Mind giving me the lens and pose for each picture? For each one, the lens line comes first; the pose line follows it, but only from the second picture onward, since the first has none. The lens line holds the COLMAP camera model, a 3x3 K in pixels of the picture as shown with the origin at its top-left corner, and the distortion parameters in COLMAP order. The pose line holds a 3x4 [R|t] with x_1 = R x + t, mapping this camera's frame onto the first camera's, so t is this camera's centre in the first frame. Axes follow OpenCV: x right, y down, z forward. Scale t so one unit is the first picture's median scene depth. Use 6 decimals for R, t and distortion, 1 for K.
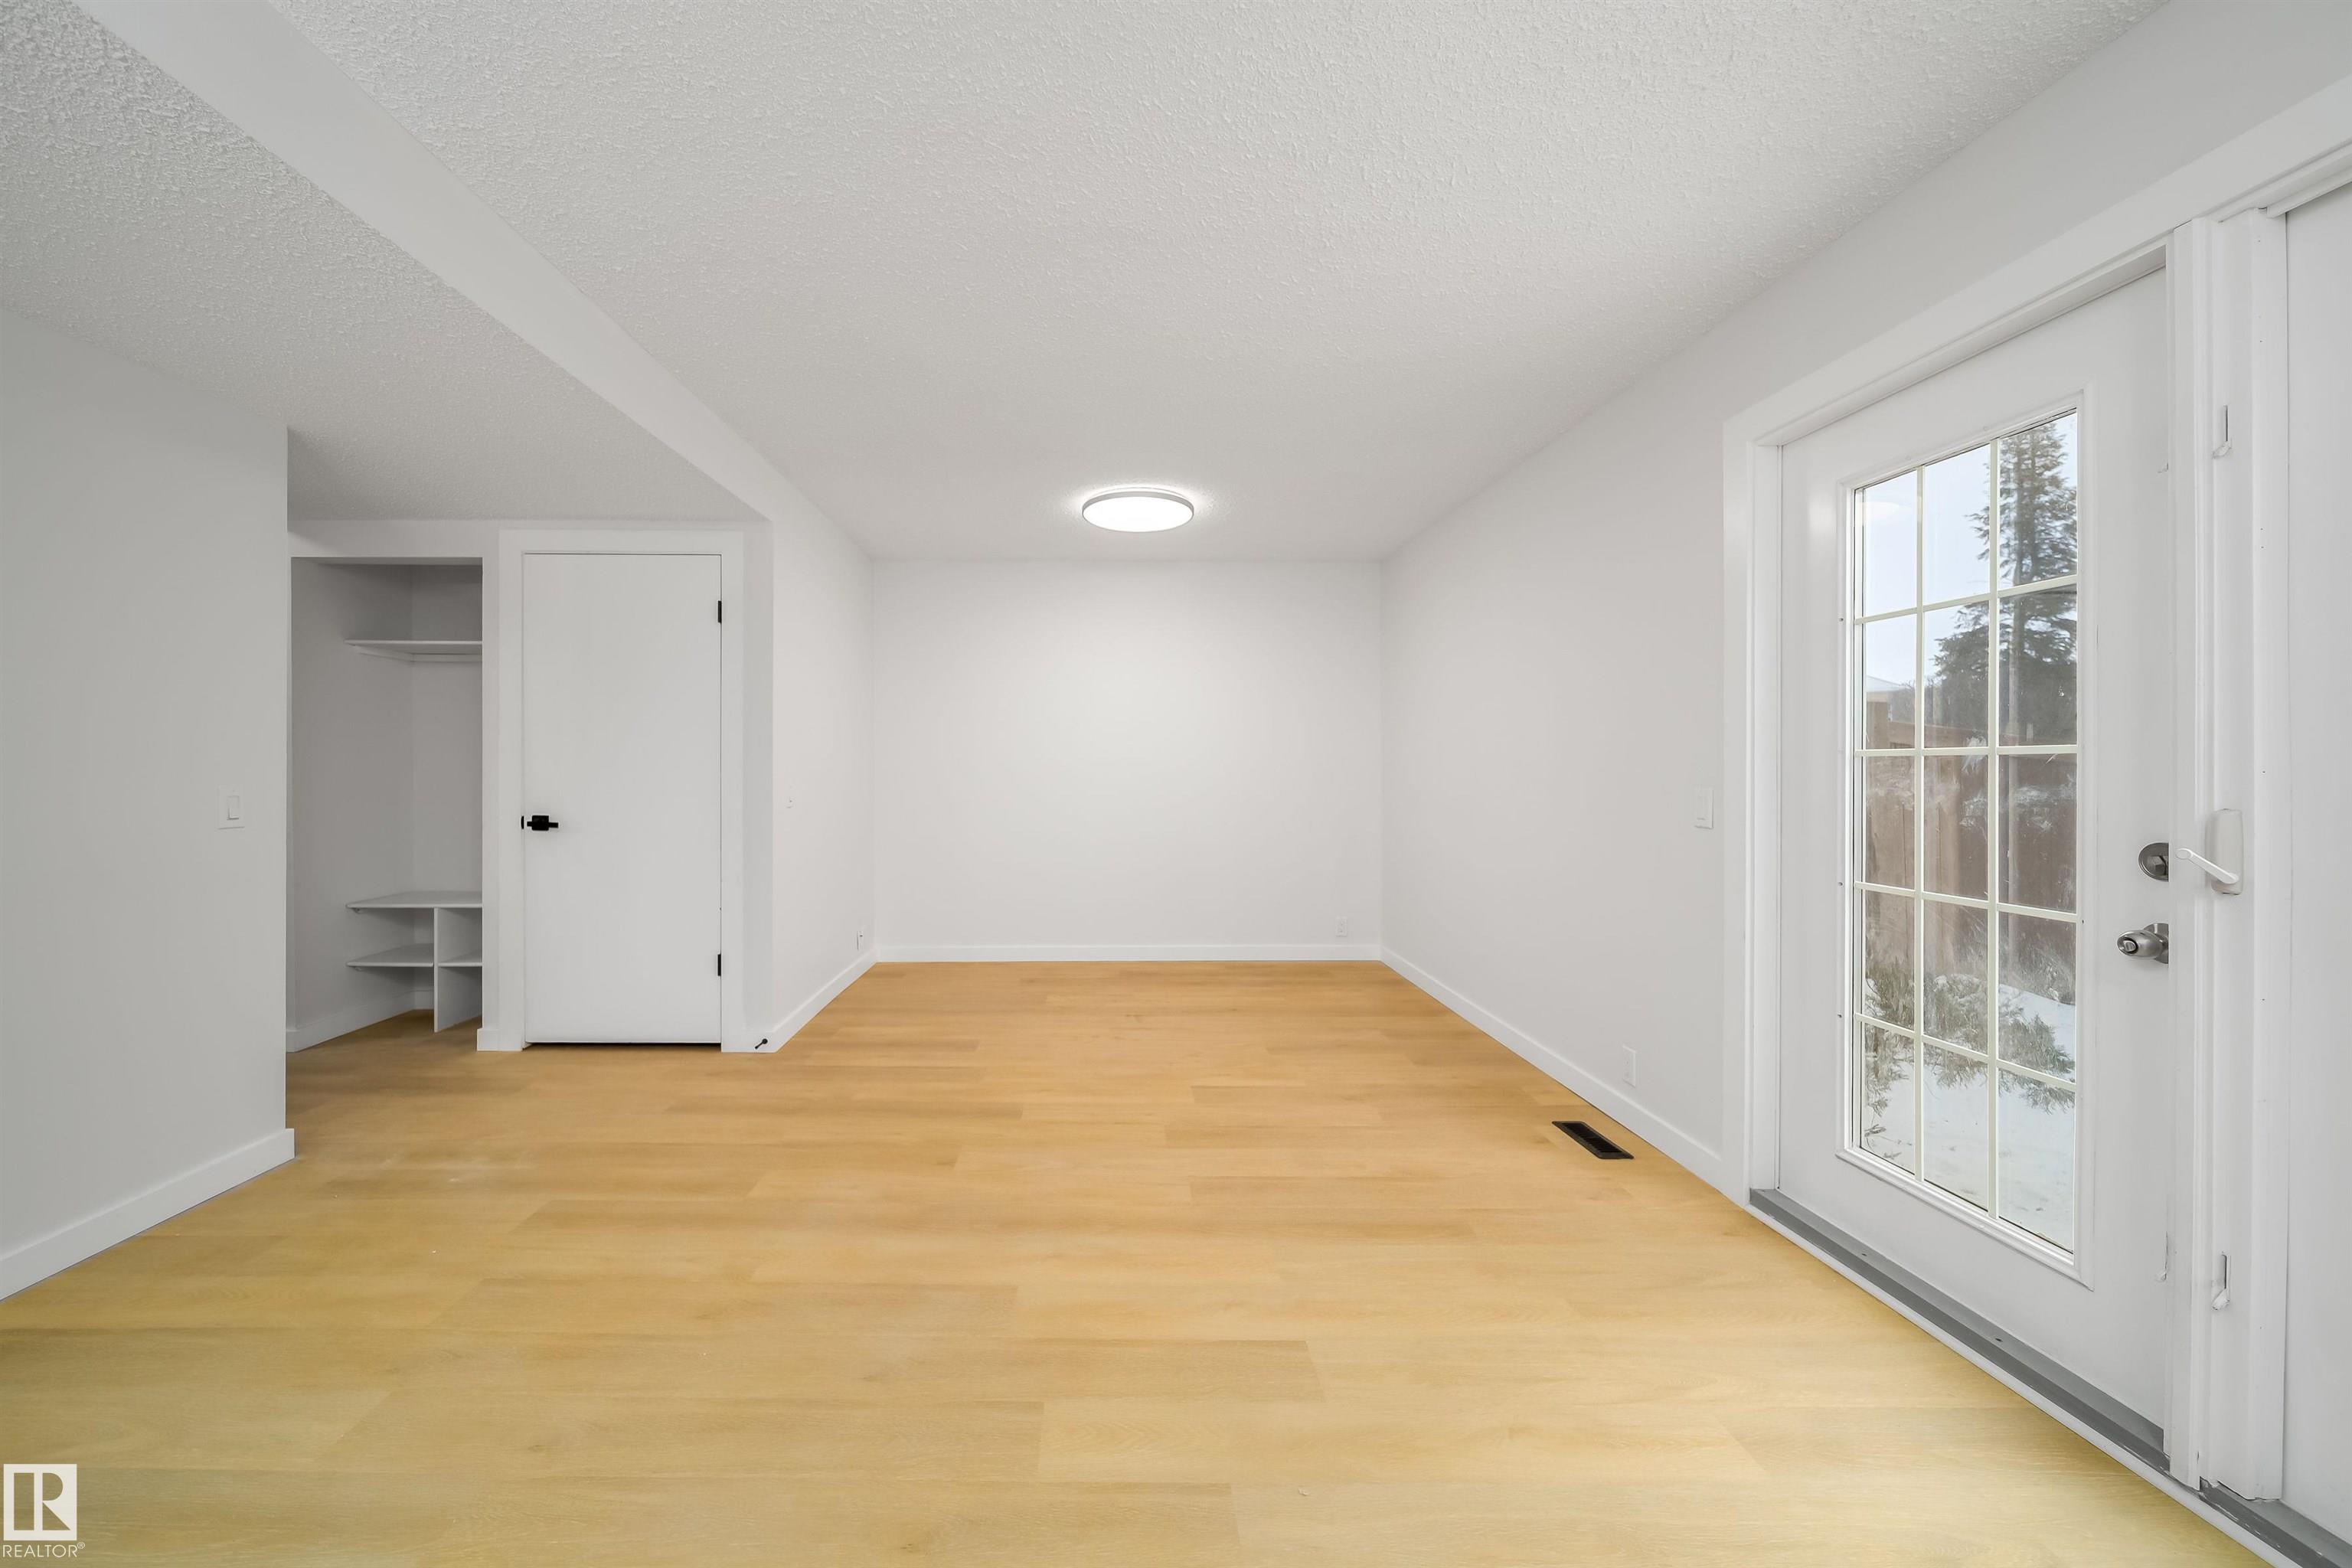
lens RADIAL K [[854.6, 0, 1105.9], [0, 854.6, 764.0], [0, 0, 1]] dist [-0.001808, -0.000390]
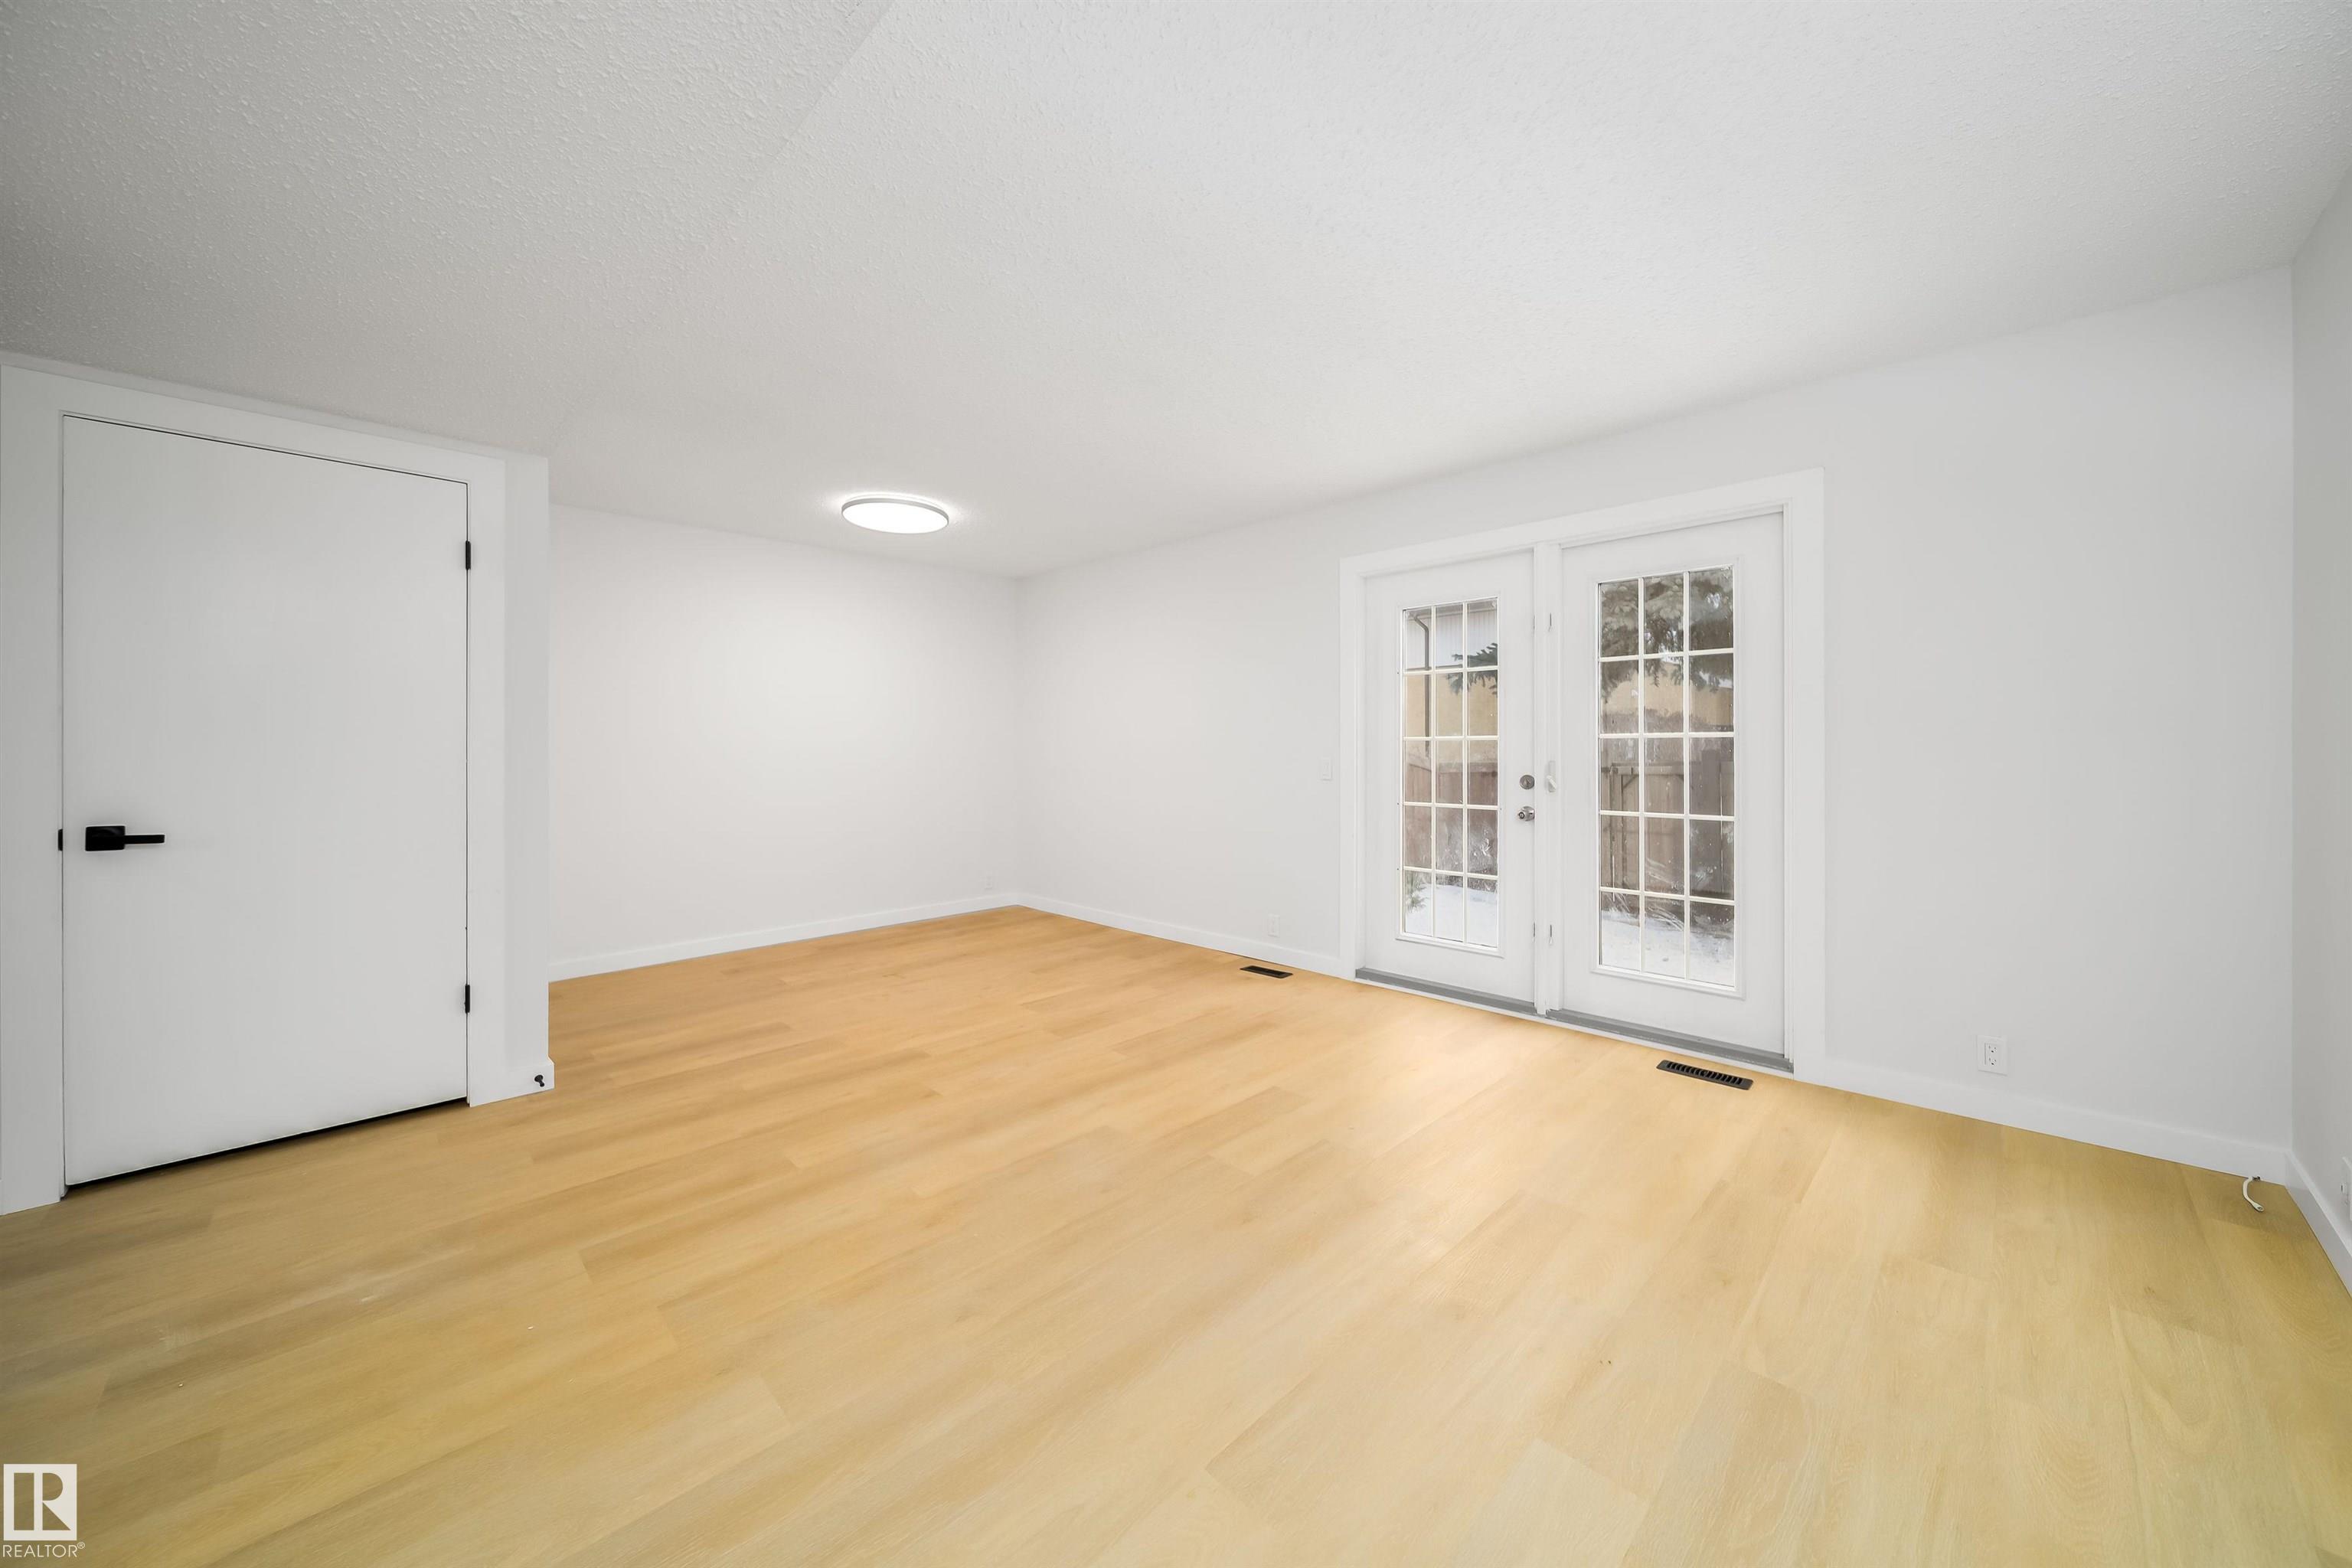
lens RADIAL K [[839.5, 0, 1175.4], [0, 839.5, 745.7], [0, 0, 1]] dist [-0.000560, -0.000370]
pose [[0.710426, -0.004186, 0.703760, -0.720668], [0.001435, 0.999989, 0.004499, -0.004483], [-0.703771, -0.002187, 0.710424, -0.027784]]
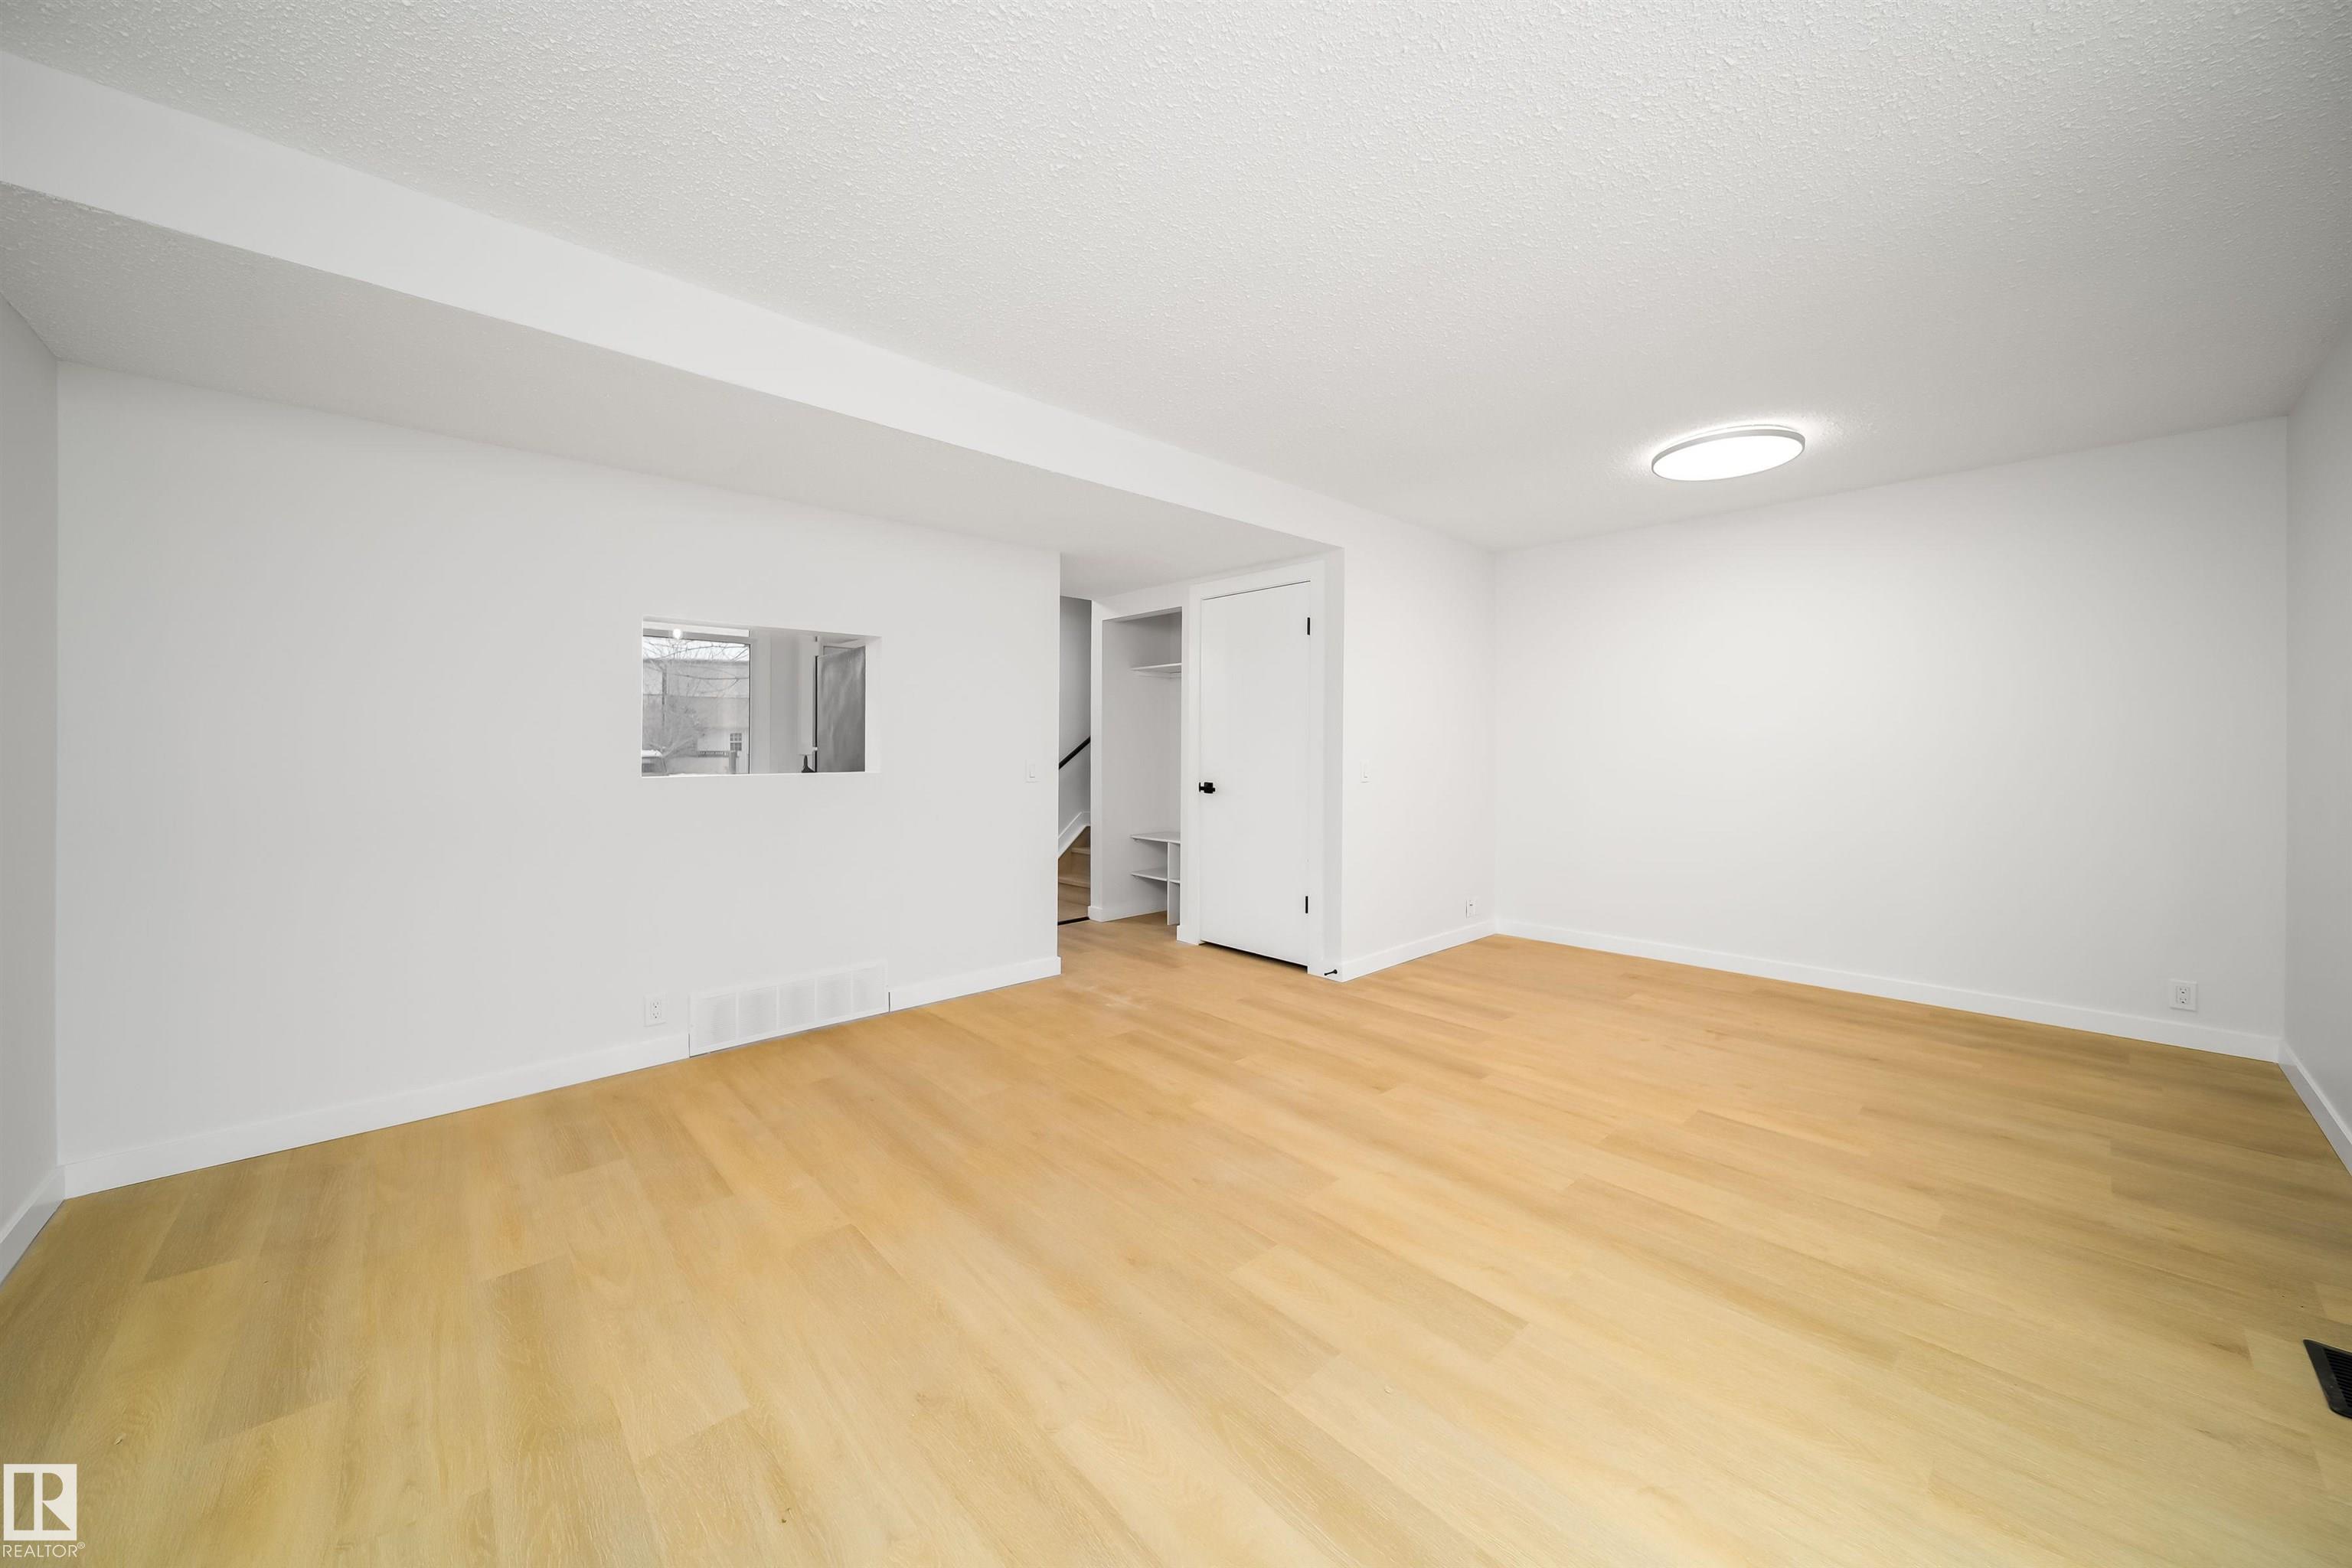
lens RADIAL K [[839.5, 0, 1175.4], [0, 839.5, 745.7], [0, 0, 1]] dist [-0.000560, -0.000370]
pose [[0.673296, -0.004085, -0.739361, 0.457621], [0.004245, 0.999990, -0.001660, 0.001517], [0.739360, -0.002021, 0.673307, 0.025362]]
